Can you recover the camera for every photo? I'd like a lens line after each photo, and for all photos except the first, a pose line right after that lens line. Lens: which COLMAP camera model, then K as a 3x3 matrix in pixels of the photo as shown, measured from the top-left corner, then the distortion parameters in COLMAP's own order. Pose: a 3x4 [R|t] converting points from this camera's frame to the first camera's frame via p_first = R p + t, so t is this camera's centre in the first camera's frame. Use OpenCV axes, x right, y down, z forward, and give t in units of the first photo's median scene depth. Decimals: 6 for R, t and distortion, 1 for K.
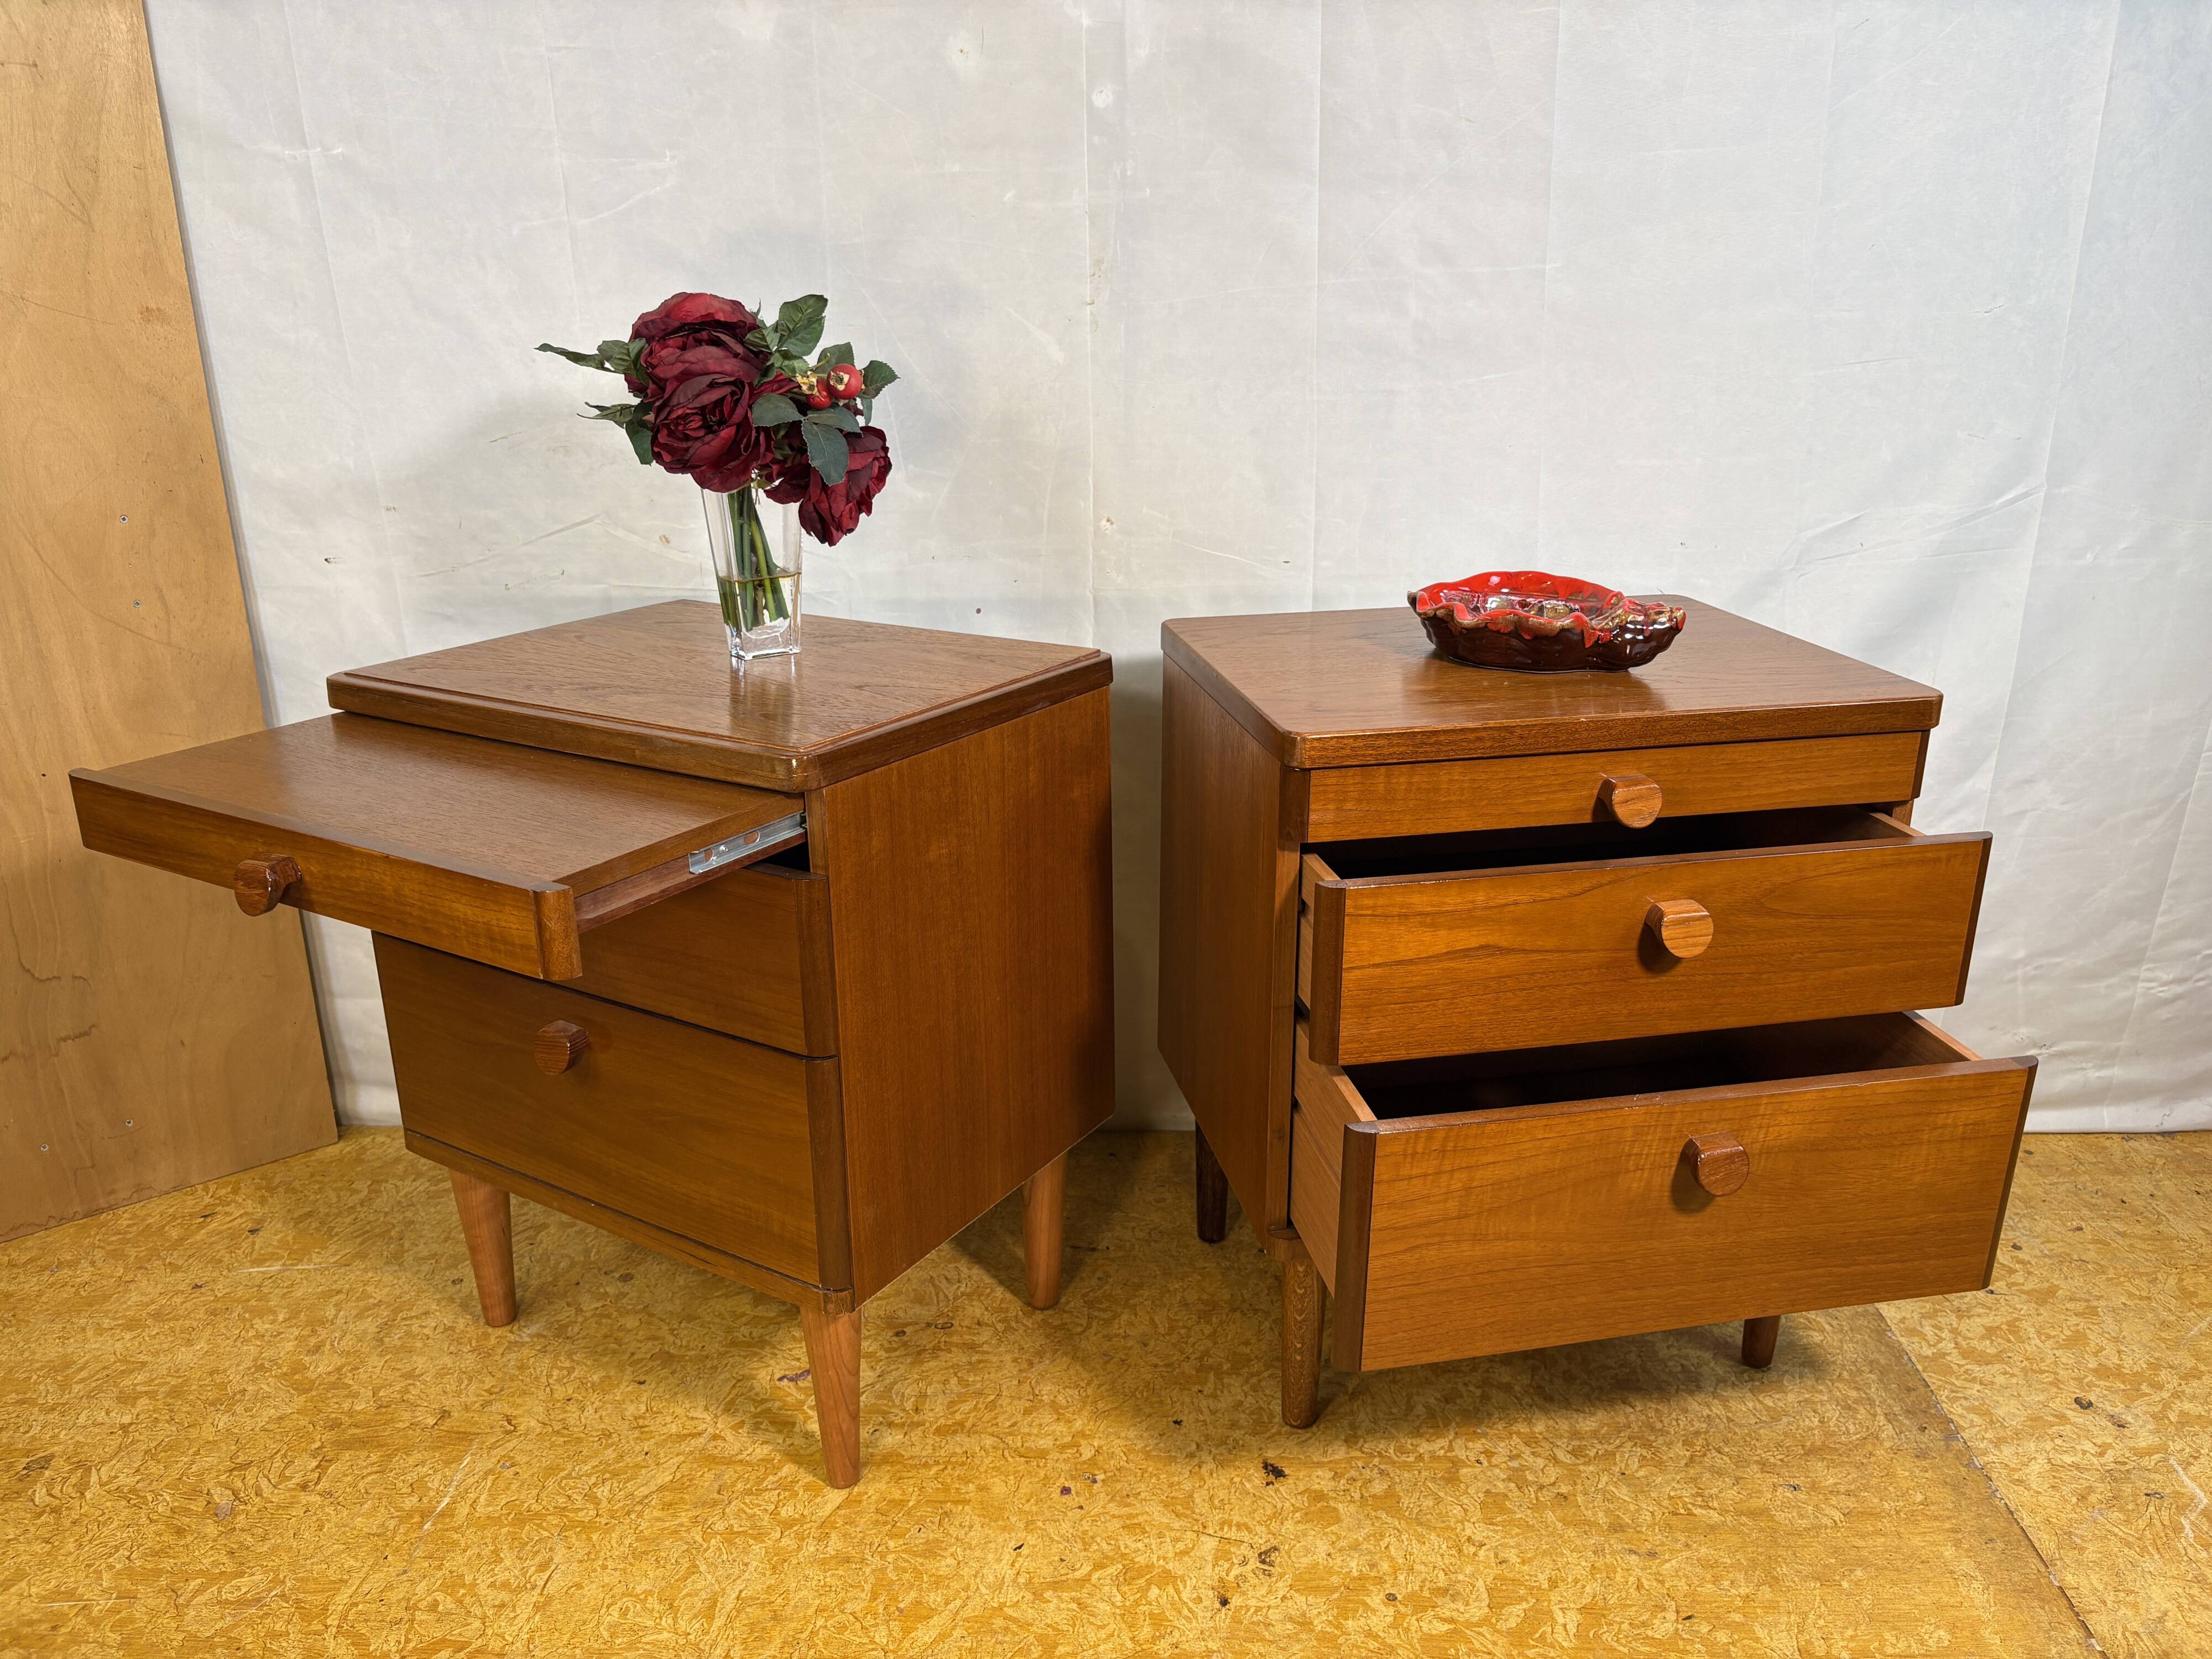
lens RADIAL K [[1685.1, 0, 1119.6], [0, 1685.1, 837.6], [0, 0, 1]] dist [0.037367, -0.029375]
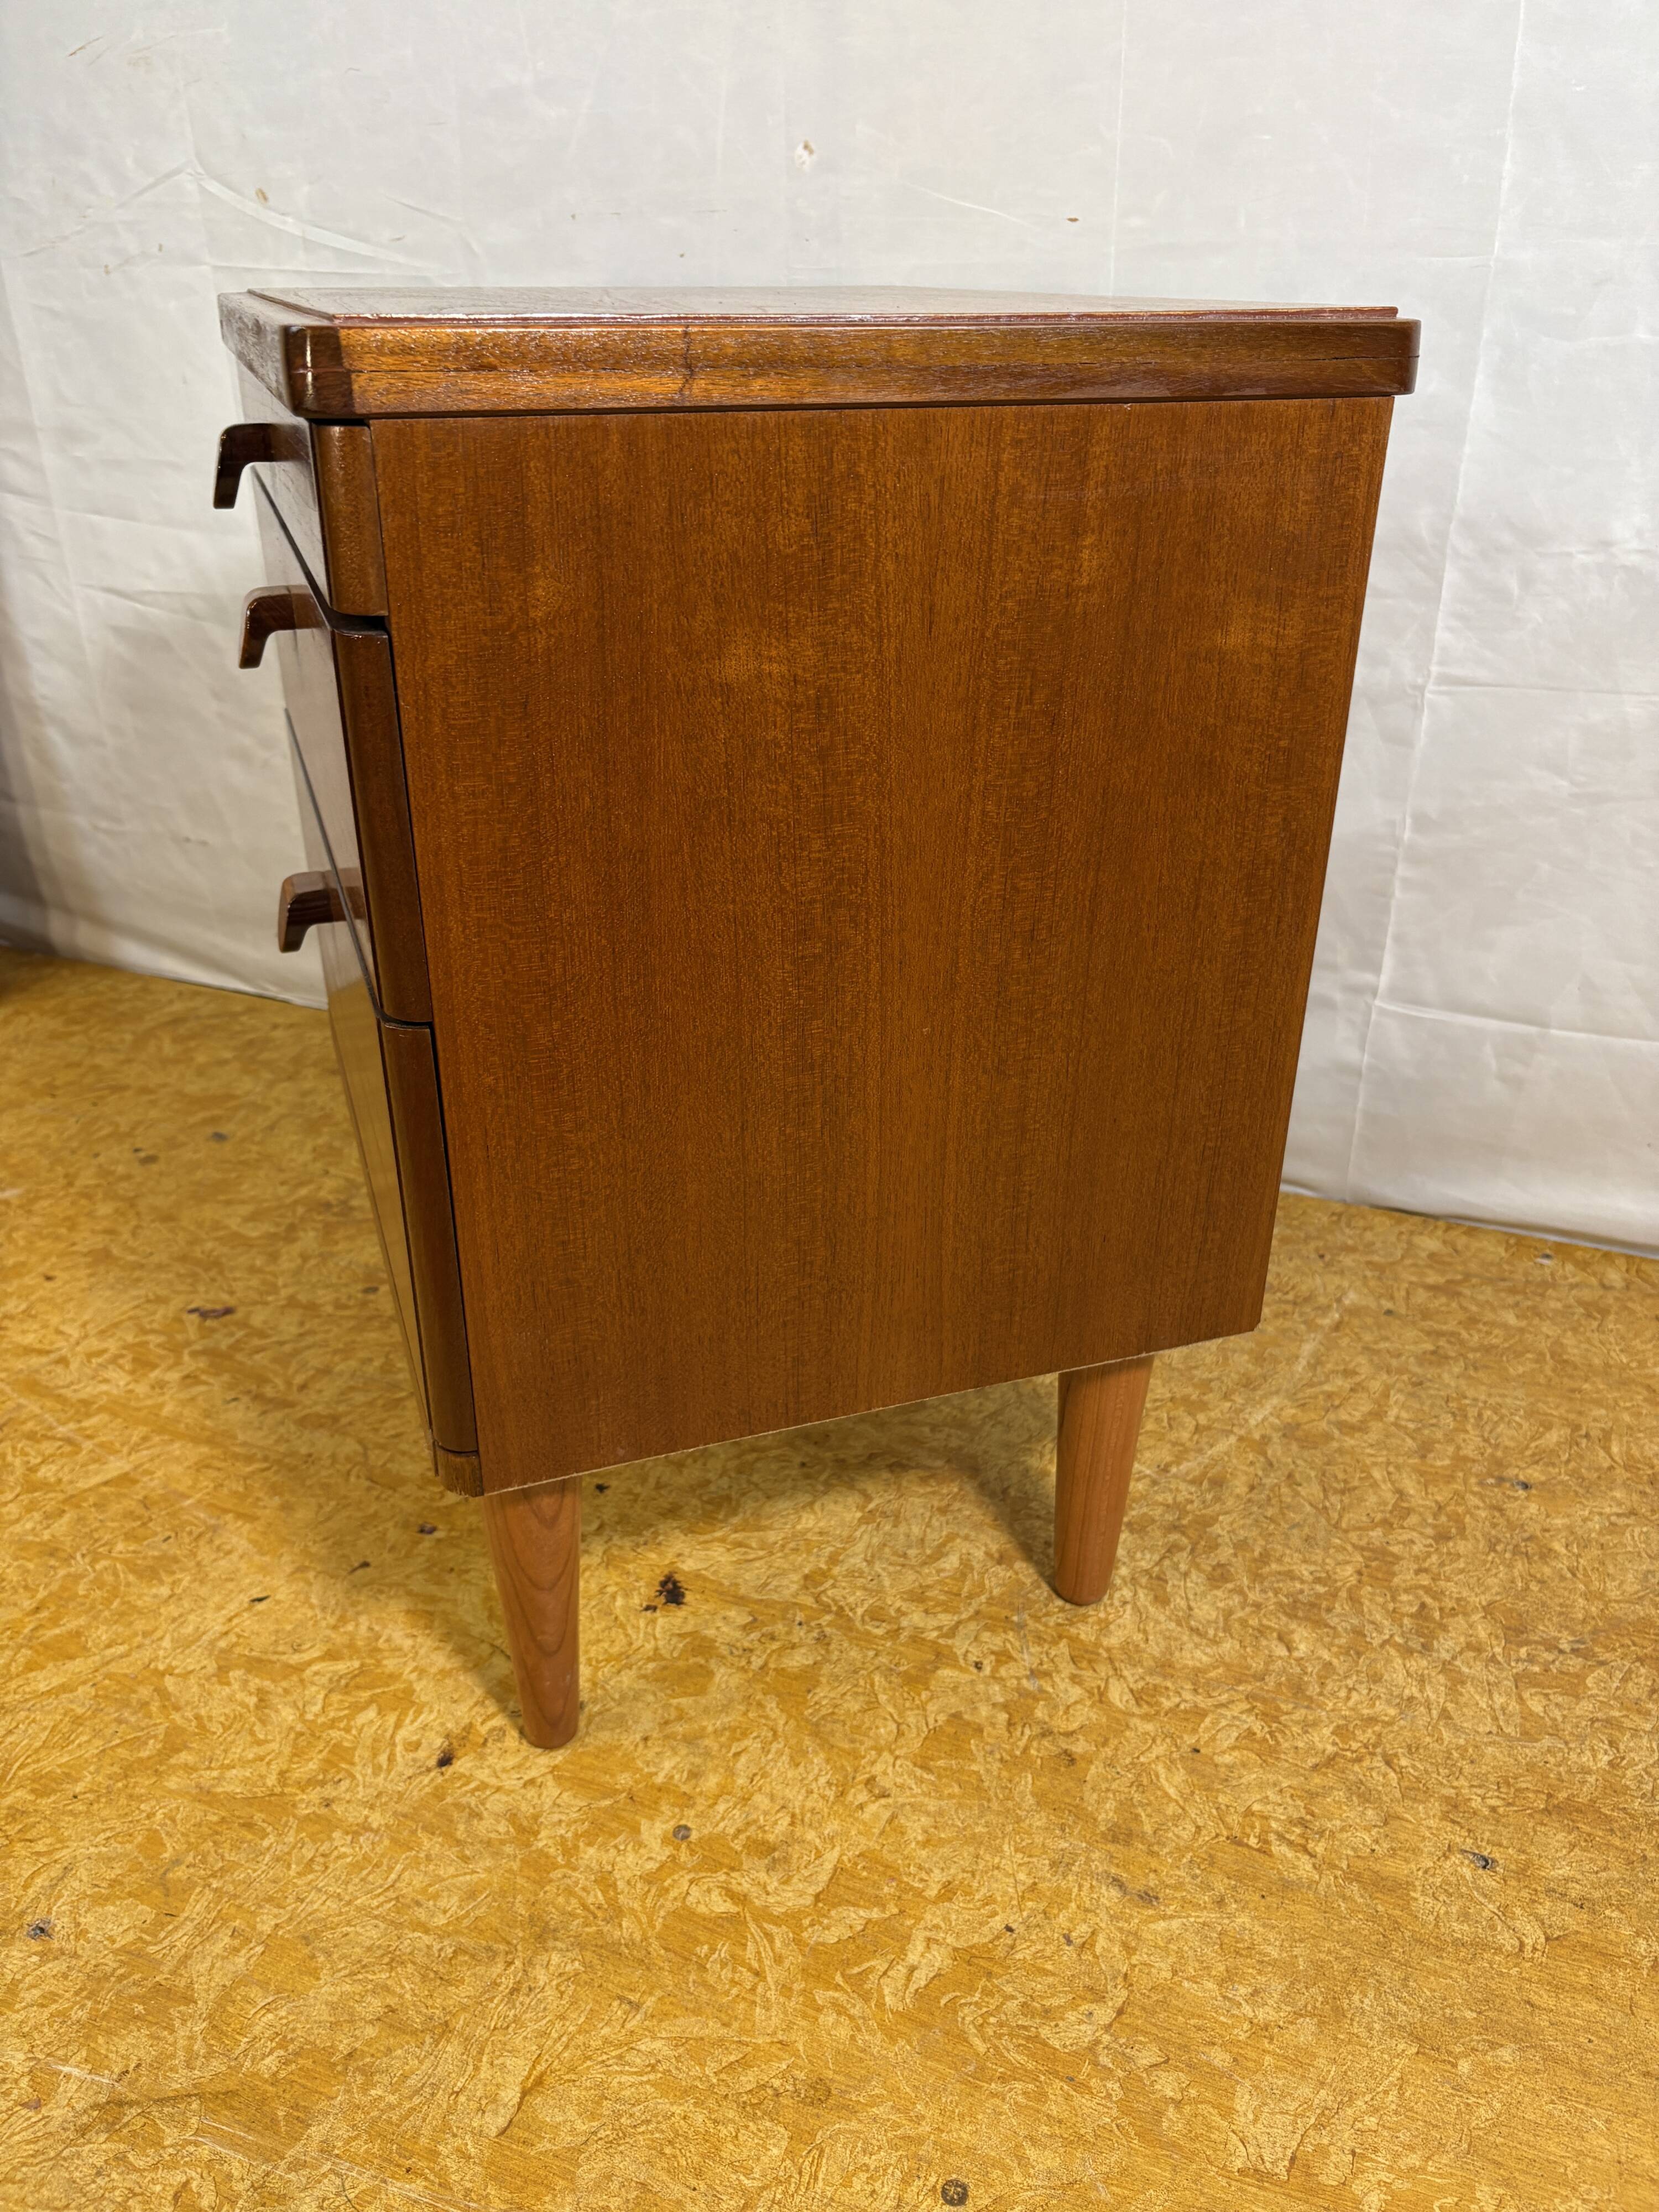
lens RADIAL K [[1721.1, 0, 829.5], [0, 1721.1, 1106.0], [0, 0, 1]] dist [0.001647, 0.005137]
pose [[0.928197, 0.169973, -0.330998, 0.333103], [-0.119988, 0.978774, 0.166143, 0.068886], [0.352212, -0.114498, 0.928890, 0.415227]]
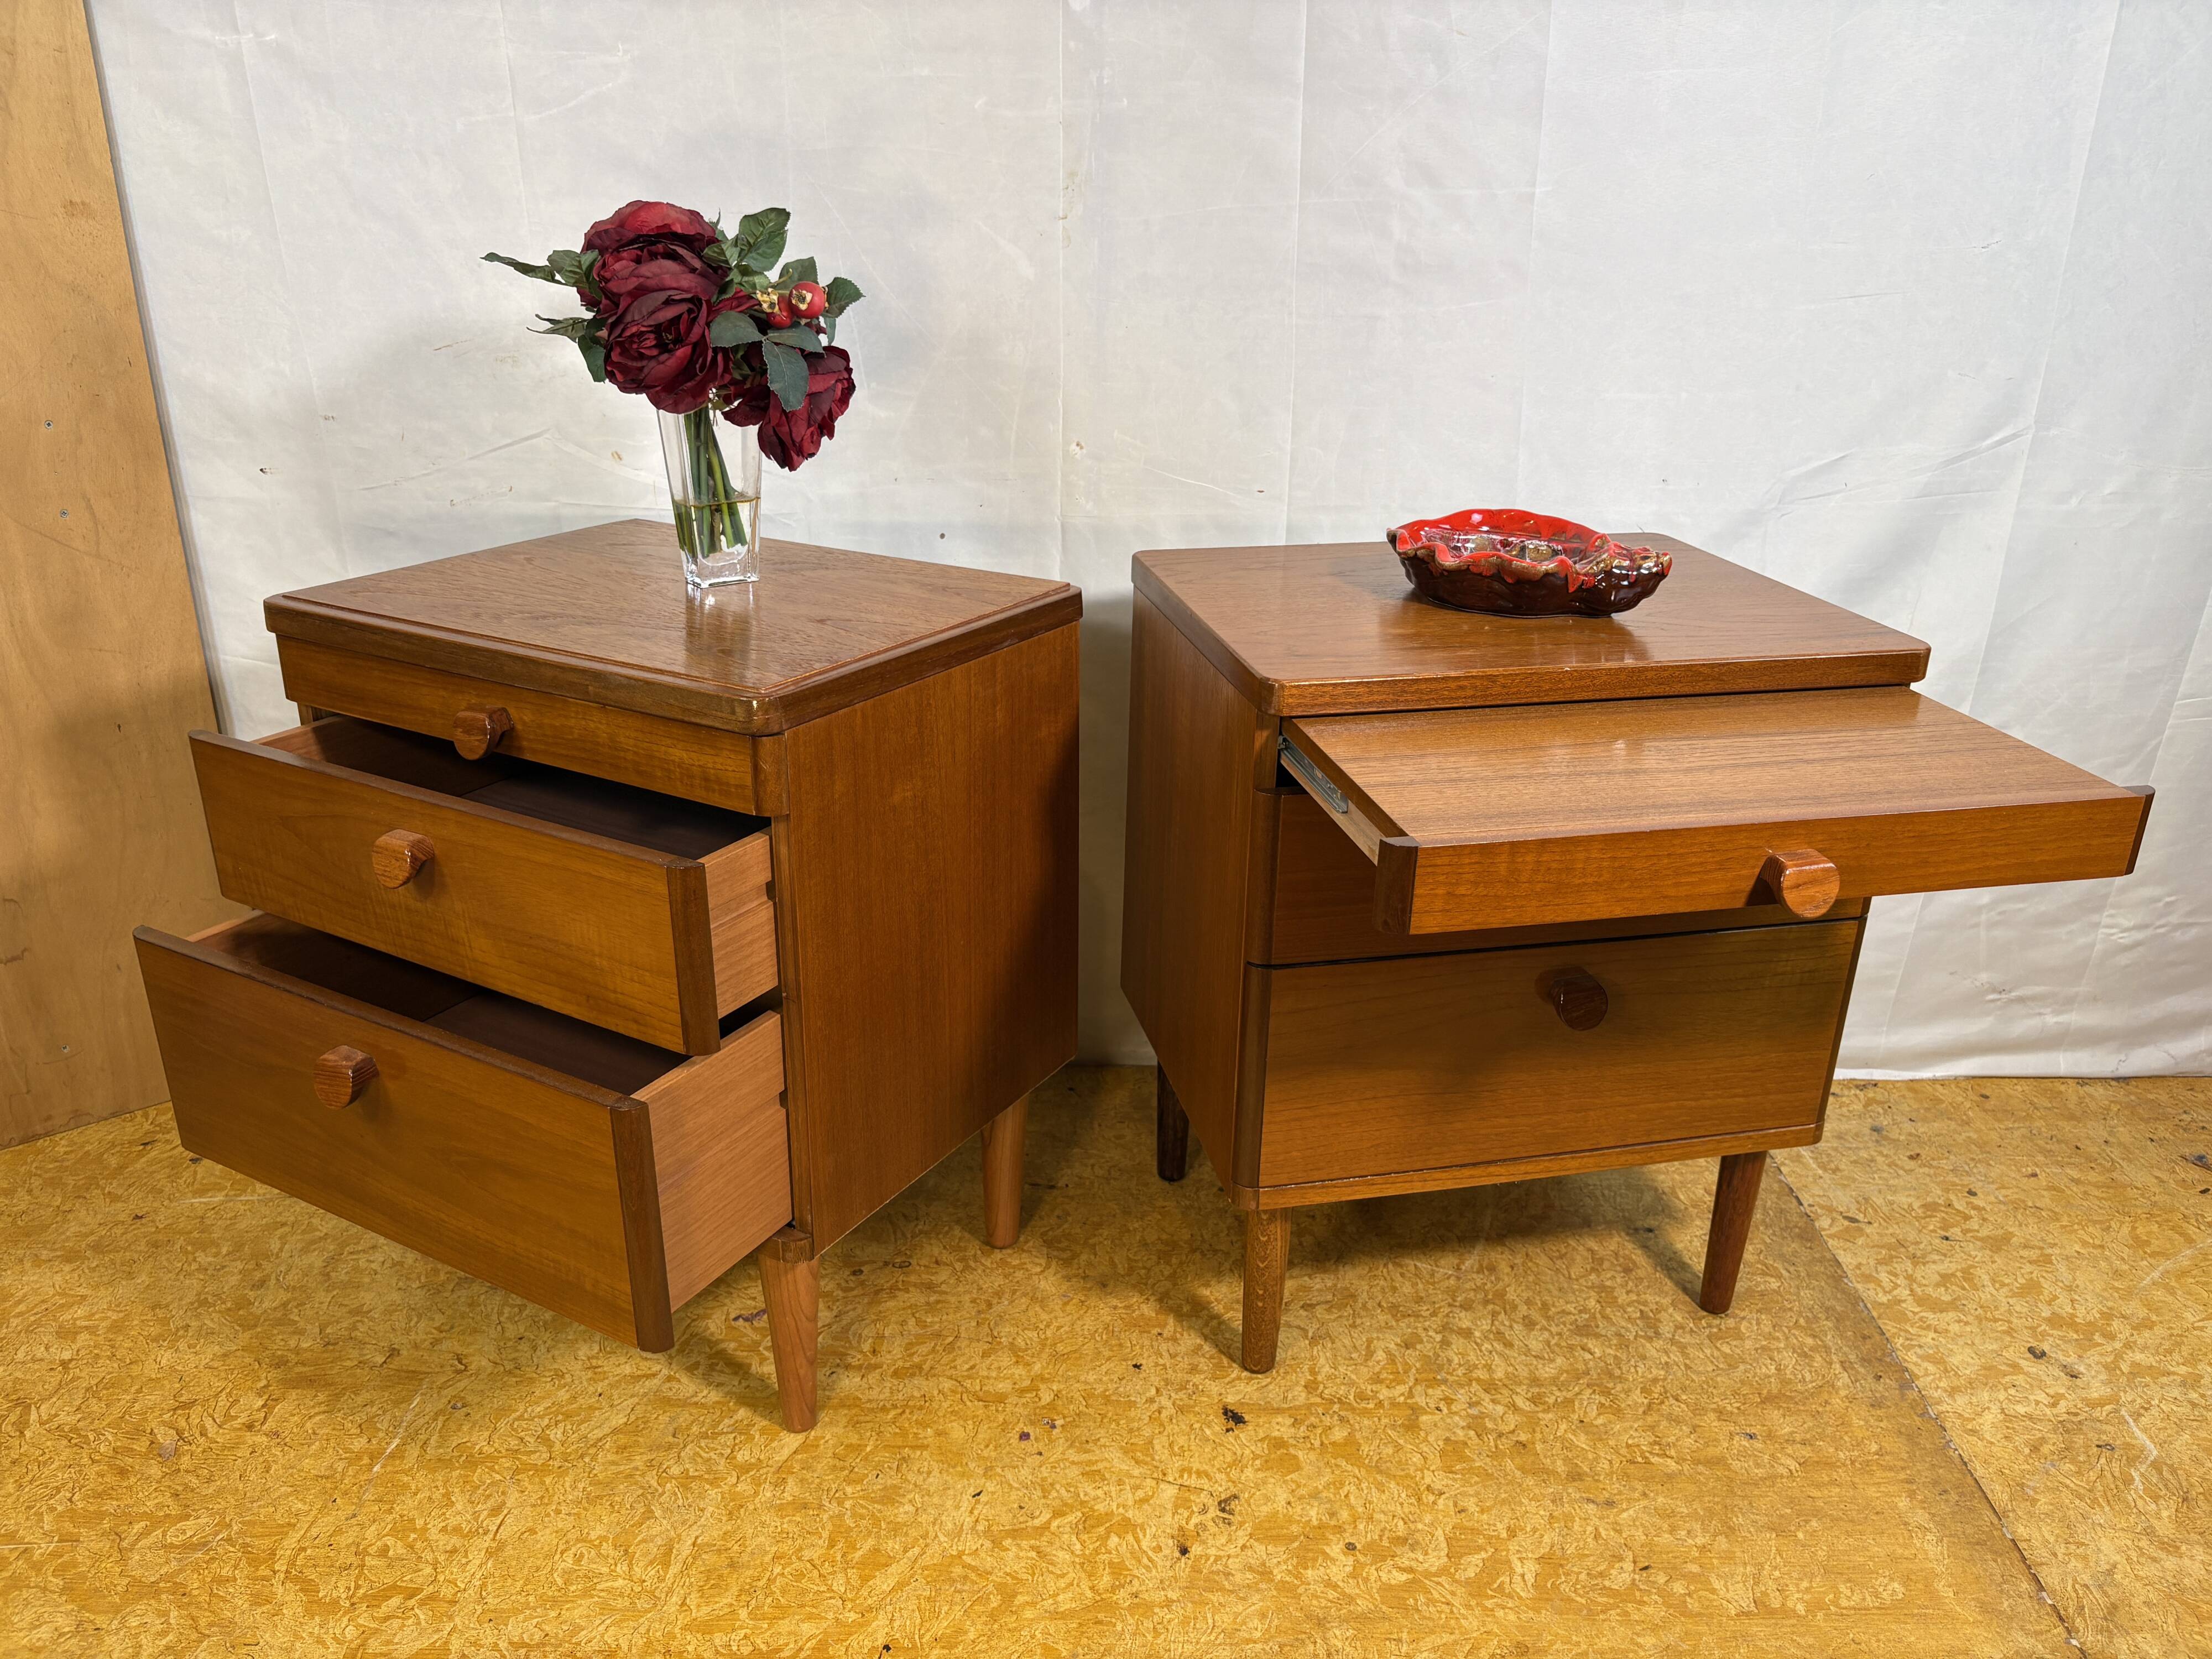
lens RADIAL K [[1691.7, 0, 1106.0], [0, 1691.7, 829.5], [0, 0, 1]] dist [0.008604, 0.024855]
pose [[0.999665, 0.013550, 0.022073, -0.010553], [-0.014650, 0.998620, 0.050439, -0.020097], [-0.021359, -0.050745, 0.998483, 0.023644]]
